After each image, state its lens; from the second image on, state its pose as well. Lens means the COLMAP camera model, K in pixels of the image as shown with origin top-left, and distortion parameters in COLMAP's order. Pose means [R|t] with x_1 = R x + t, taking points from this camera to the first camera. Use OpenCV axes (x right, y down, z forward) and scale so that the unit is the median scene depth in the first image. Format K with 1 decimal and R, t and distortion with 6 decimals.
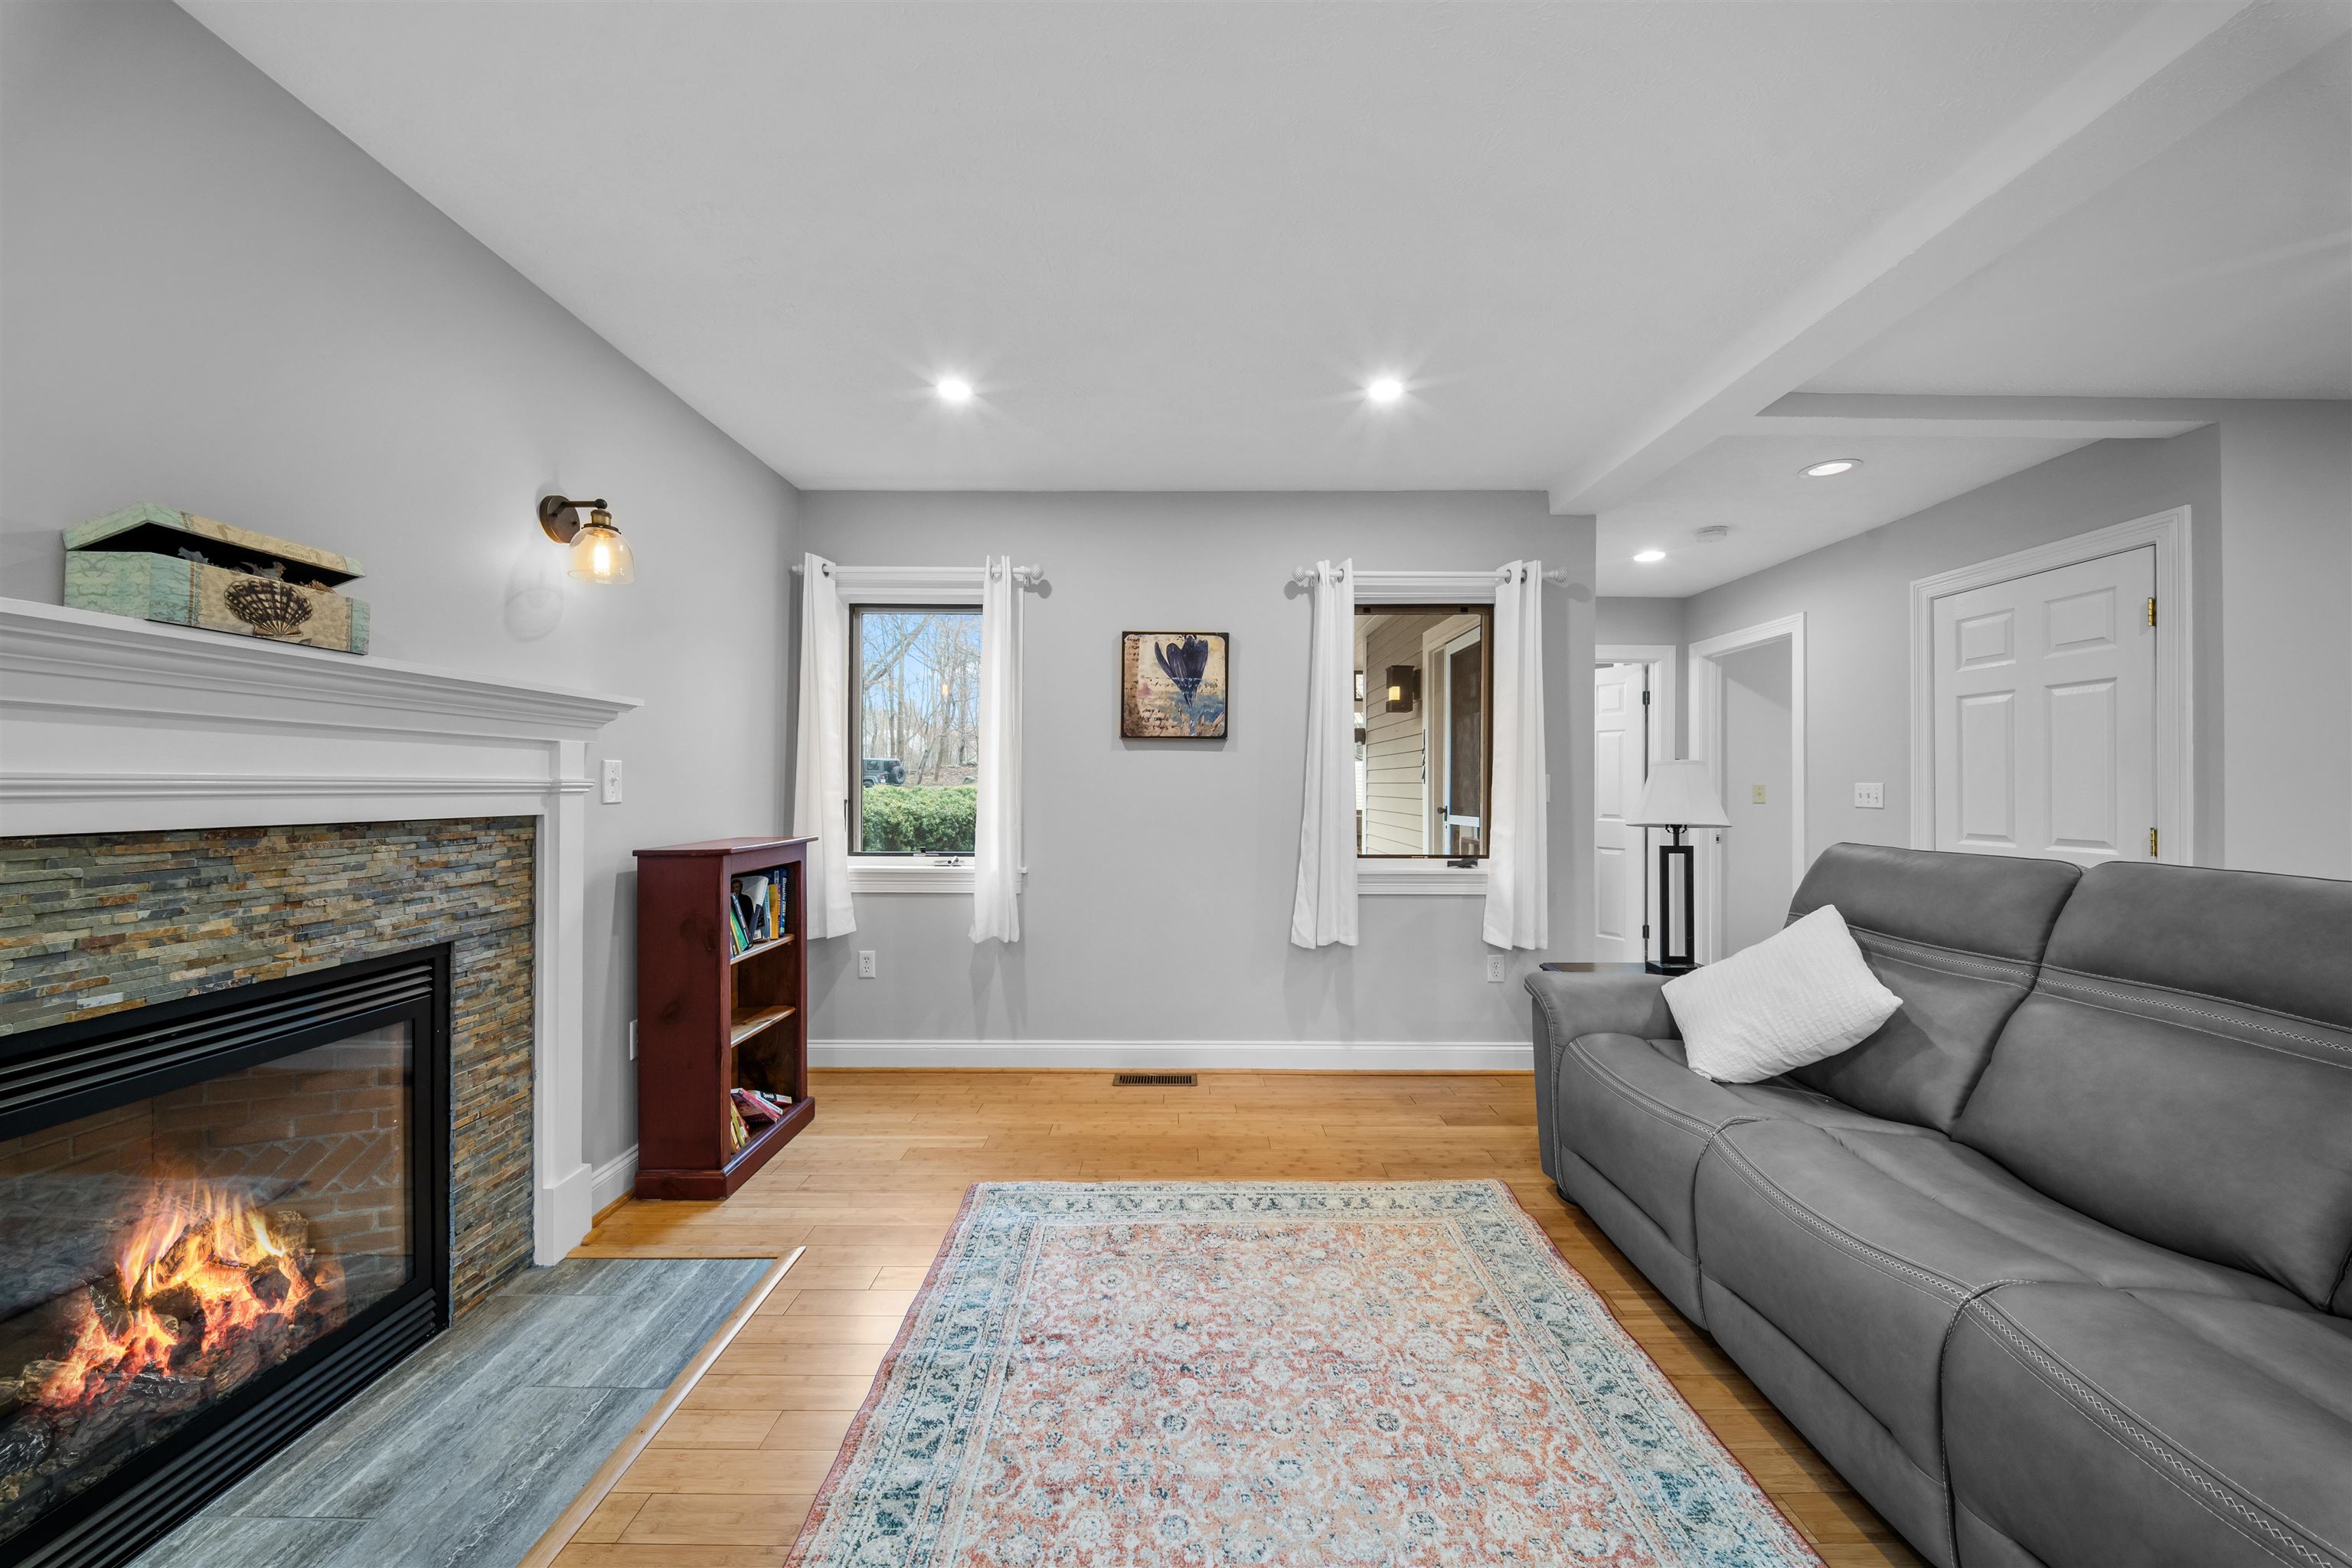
lens RADIAL K [[818.0, 0, 1164.7], [0, 818.0, 785.5], [0, 0, 1]] dist [0.002507, -0.003324]
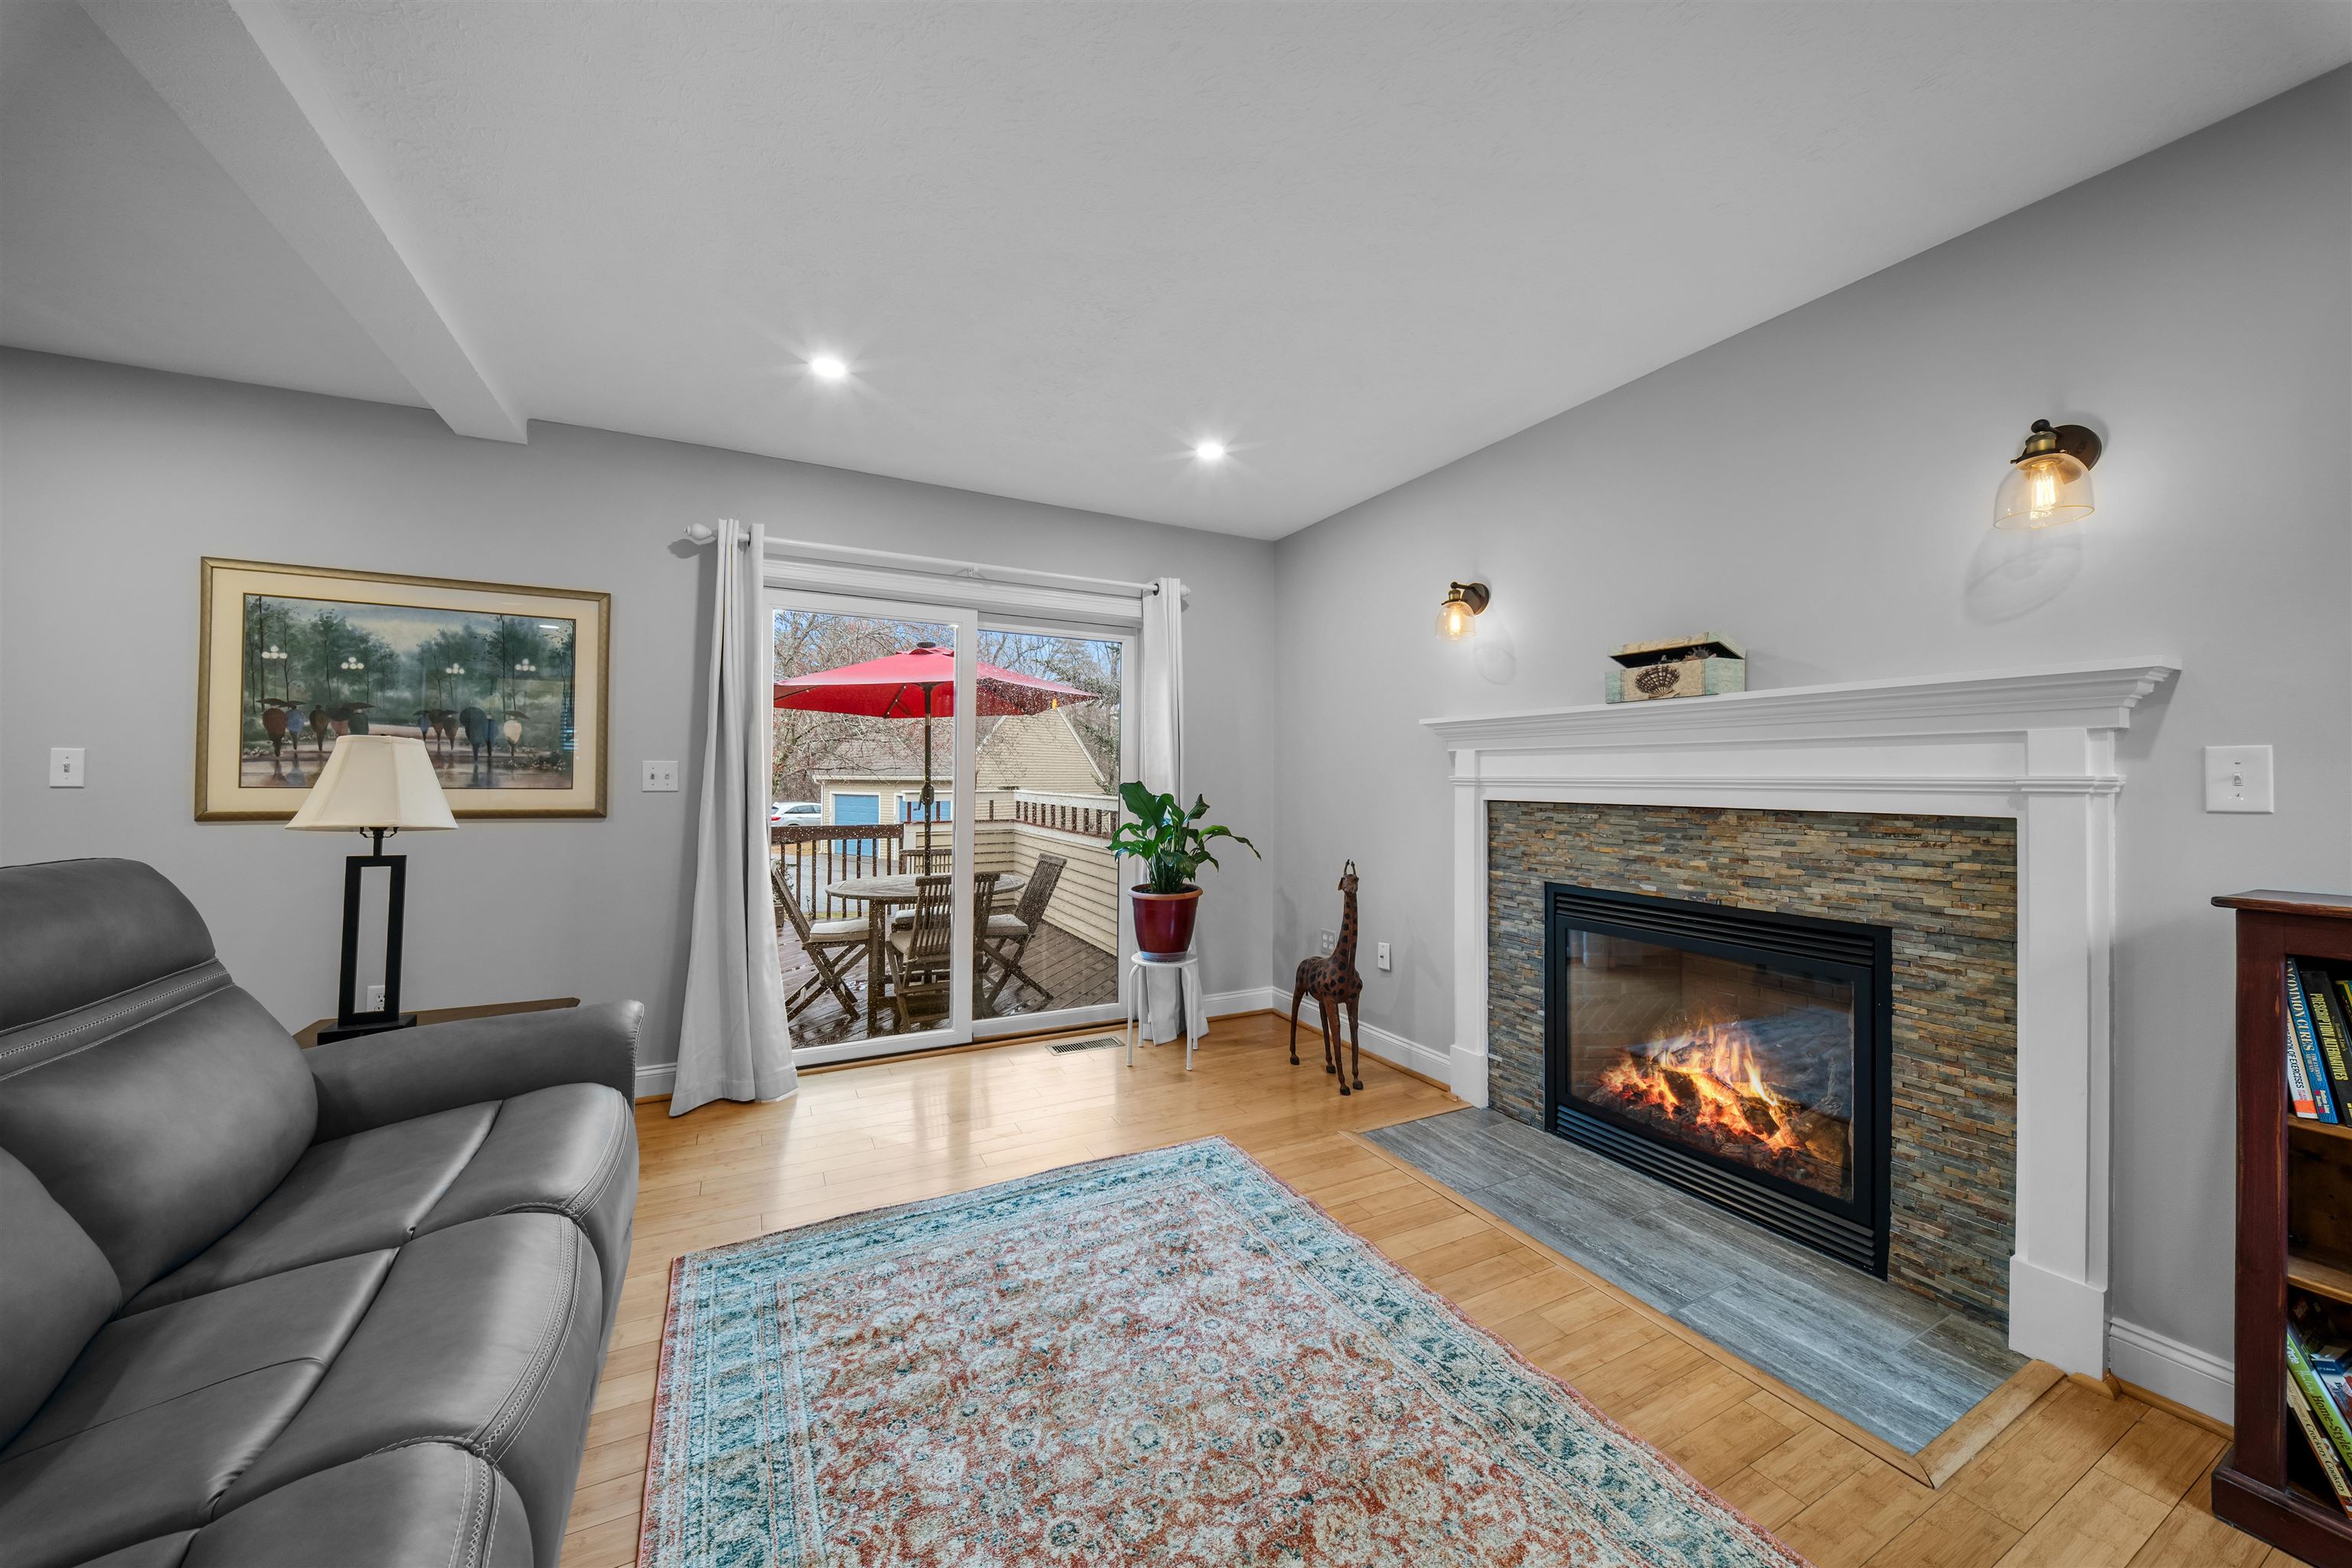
lens RADIAL K [[818.0, 0, 1152.3], [0, 818.0, 768.7], [0, 0, 1]] dist [0.002507, -0.003324]
pose [[-0.890811, -0.013510, -0.454172, 0.446836], [-0.008084, 0.999871, -0.013887, 0.002854], [0.454301, -0.008699, -0.890806, 1.376322]]
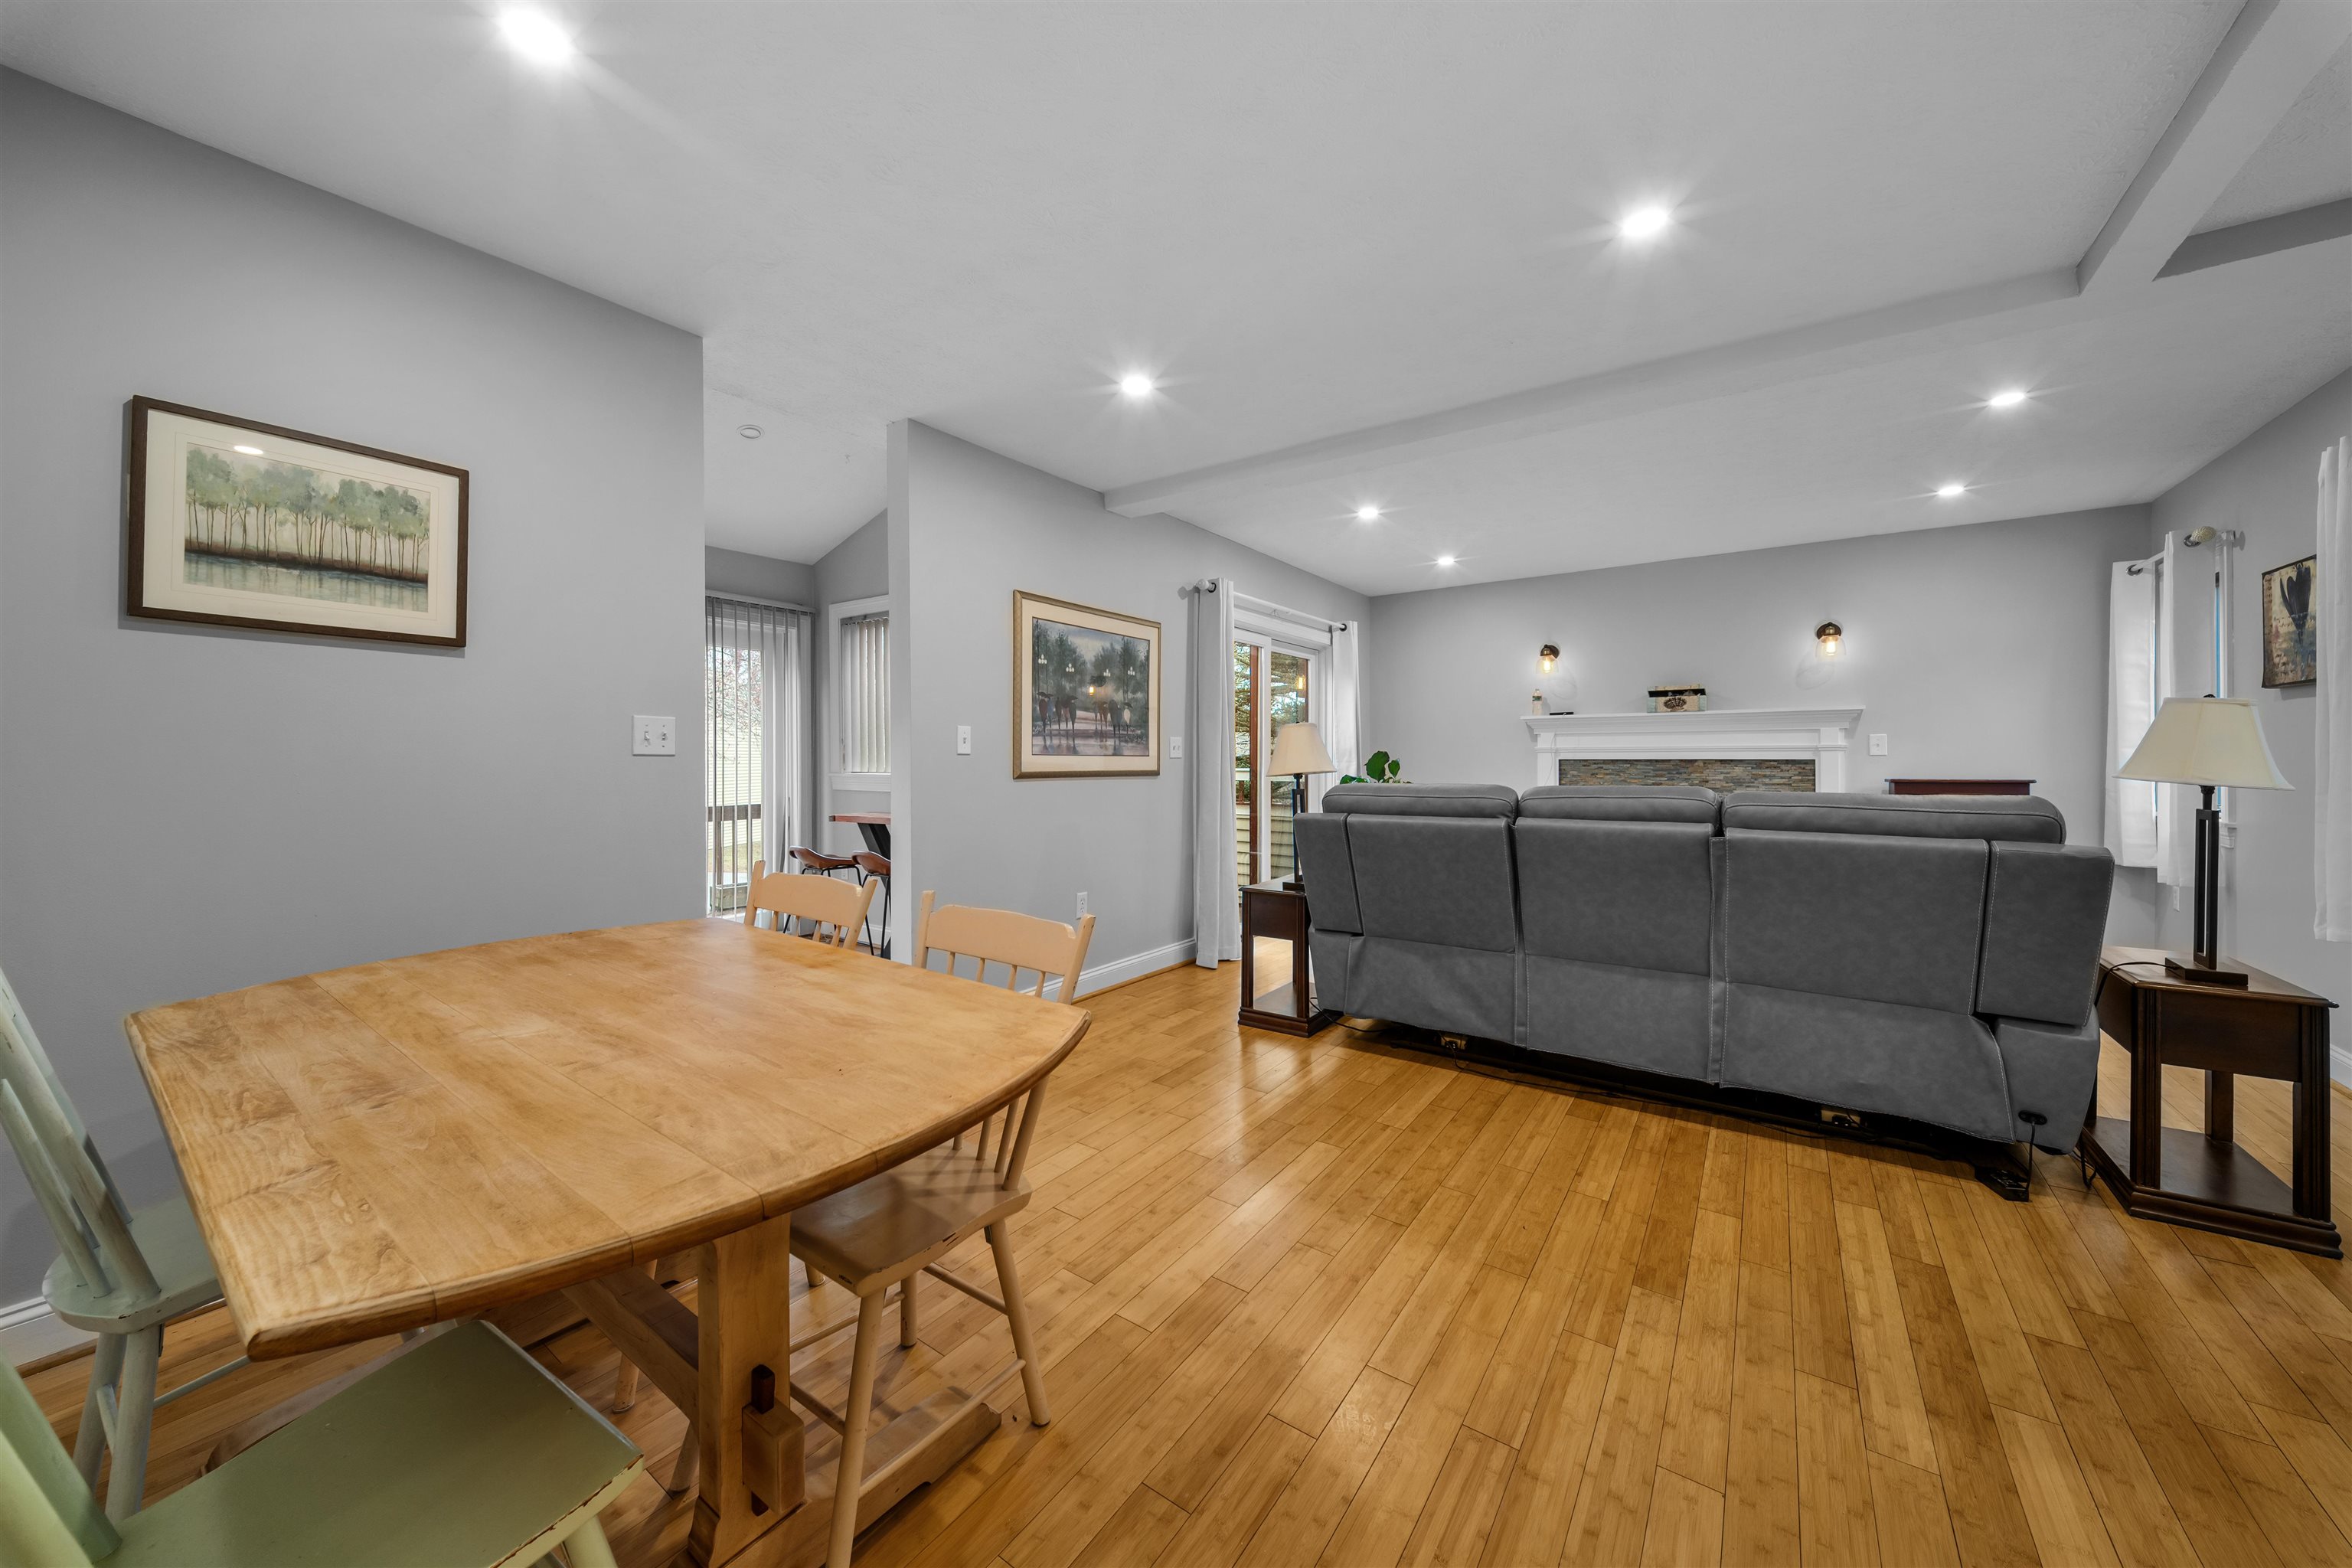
lens RADIAL K [[818.0, 0, 1158.8], [0, 818.0, 762.1], [0, 0, 1]] dist [0.002507, -0.003324]
pose [[-0.597094, 0.001126, -0.802171, 2.396293], [0.000867, 0.999999, 0.000759, 0.040620], [0.802171, -0.000243, -0.597094, 0.903312]]
